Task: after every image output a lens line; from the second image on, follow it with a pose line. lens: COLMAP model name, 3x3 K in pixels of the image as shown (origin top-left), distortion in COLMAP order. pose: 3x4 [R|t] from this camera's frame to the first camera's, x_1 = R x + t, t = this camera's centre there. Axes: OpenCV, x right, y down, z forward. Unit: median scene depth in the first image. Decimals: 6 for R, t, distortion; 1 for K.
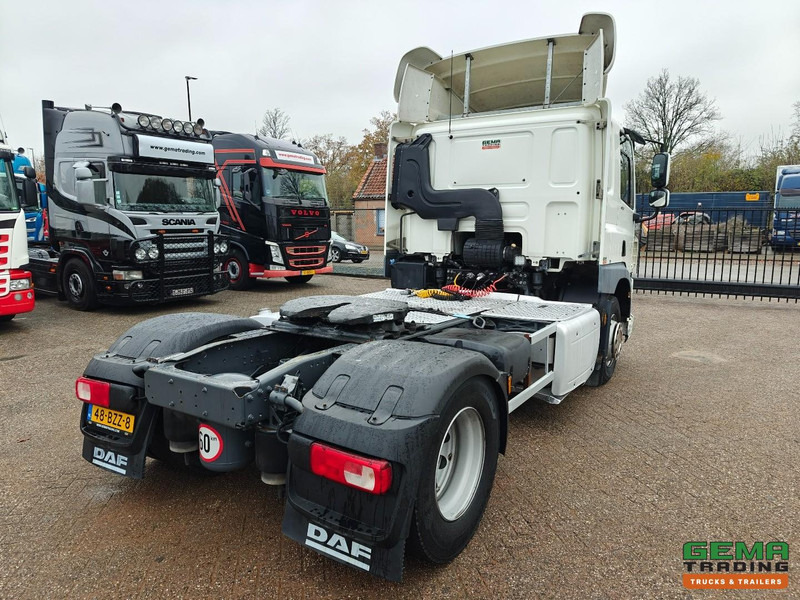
lens RADIAL K [[544.6, 0, 402.3], [0, 544.6, 297.8], [0, 0, 1]] dist [0.035411, -0.014635]
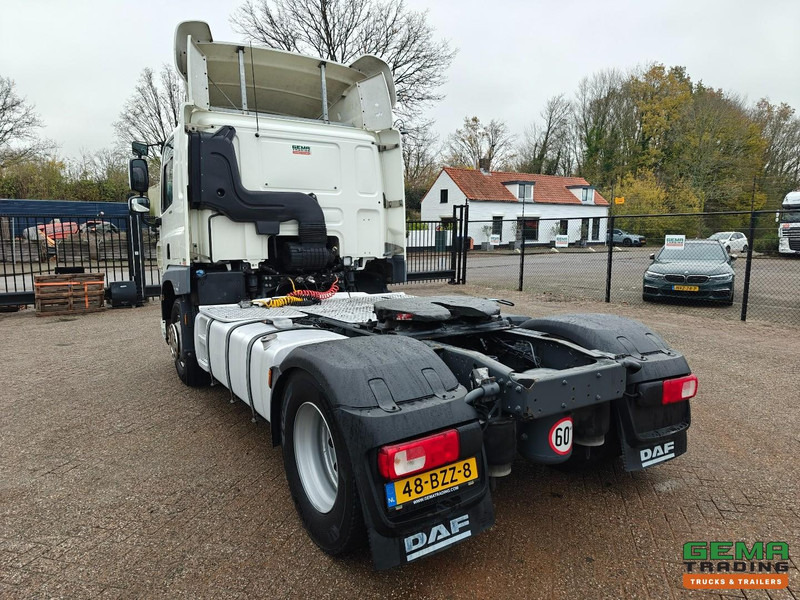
lens RADIAL K [[544.6, 0, 402.0], [0, 544.6, 297.5], [0, 0, 1]] dist [0.035411, -0.014635]
pose [[0.430922, -0.109354, 0.895739, -0.693169], [0.126889, 0.990111, 0.059832, -0.045025], [-0.893423, 0.087877, 0.440537, 0.404388]]
